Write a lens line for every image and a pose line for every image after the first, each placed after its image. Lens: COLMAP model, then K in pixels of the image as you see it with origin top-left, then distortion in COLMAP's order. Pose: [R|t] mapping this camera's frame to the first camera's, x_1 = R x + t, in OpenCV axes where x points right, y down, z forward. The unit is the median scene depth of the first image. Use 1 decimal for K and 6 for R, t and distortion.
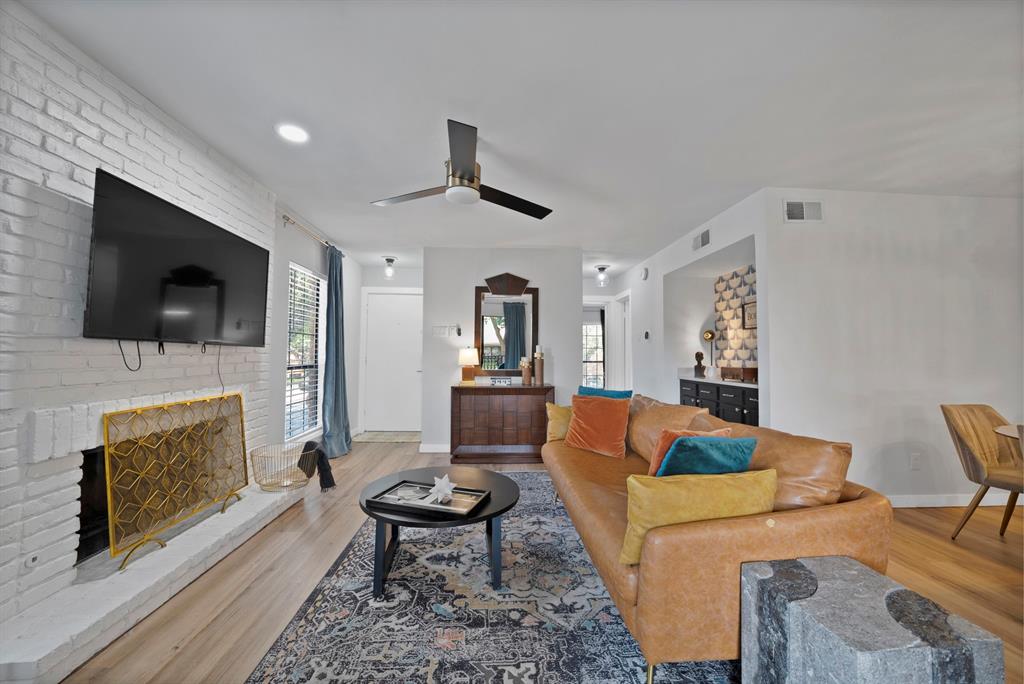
lens RADIAL K [[381.3, 0, 505.7], [0, 381.3, 343.4], [0, 0, 1]] dist [-0.019654, -0.000052]
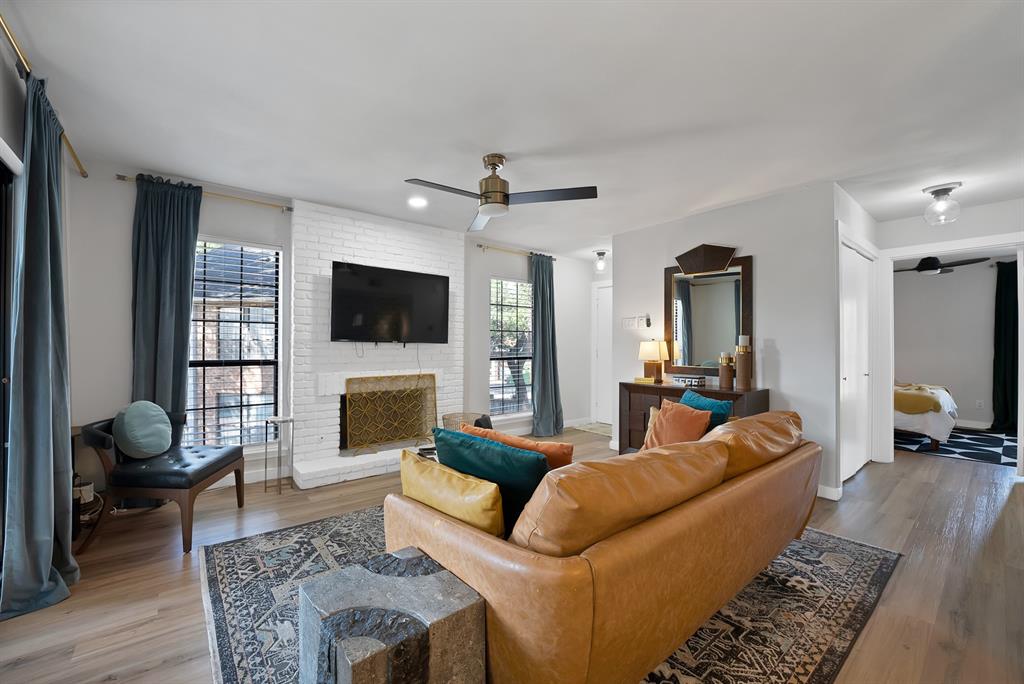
lens RADIAL K [[395.6, 0, 457.8], [0, 395.6, 342.4], [0, 0, 1]] dist [-0.015390, 0.000028]
pose [[0.540268, -0.010480, -0.841428, 0.458276], [0.028082, 0.999590, 0.005581, -0.000988], [0.841025, -0.026644, 0.540341, 0.143065]]
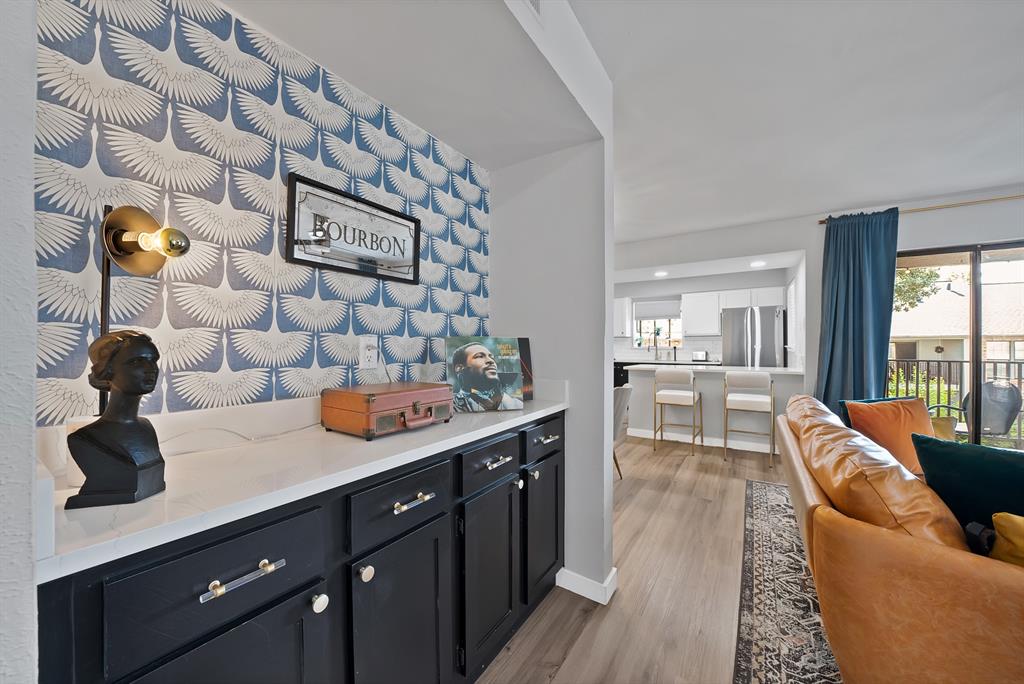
lens RADIAL K [[372.4, 0, 513.1], [0, 372.4, 345.6], [0, 0, 1]] dist [-0.023356, 0.000491]
pose [[-0.819171, -0.007168, 0.573505, 0.324617], [-0.024396, 0.999452, -0.022355, 0.029606], [-0.573031, -0.032304, -0.818897, 1.116663]]
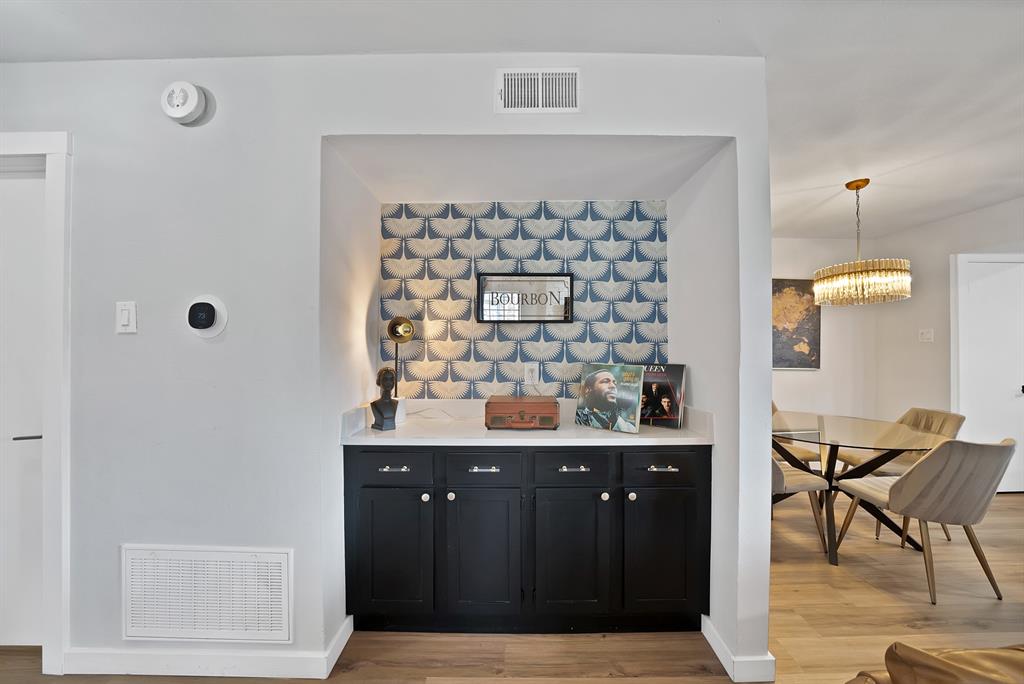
lens RADIAL K [[372.4, 0, 513.1], [0, 372.4, 345.6], [0, 0, 1]] dist [-0.023356, 0.000491]
pose [[0.036948, -0.003974, 0.999309, 0.121382], [-0.033485, 0.999426, 0.005213, -0.008723], [-0.998756, -0.033655, 0.036793, 0.921285]]
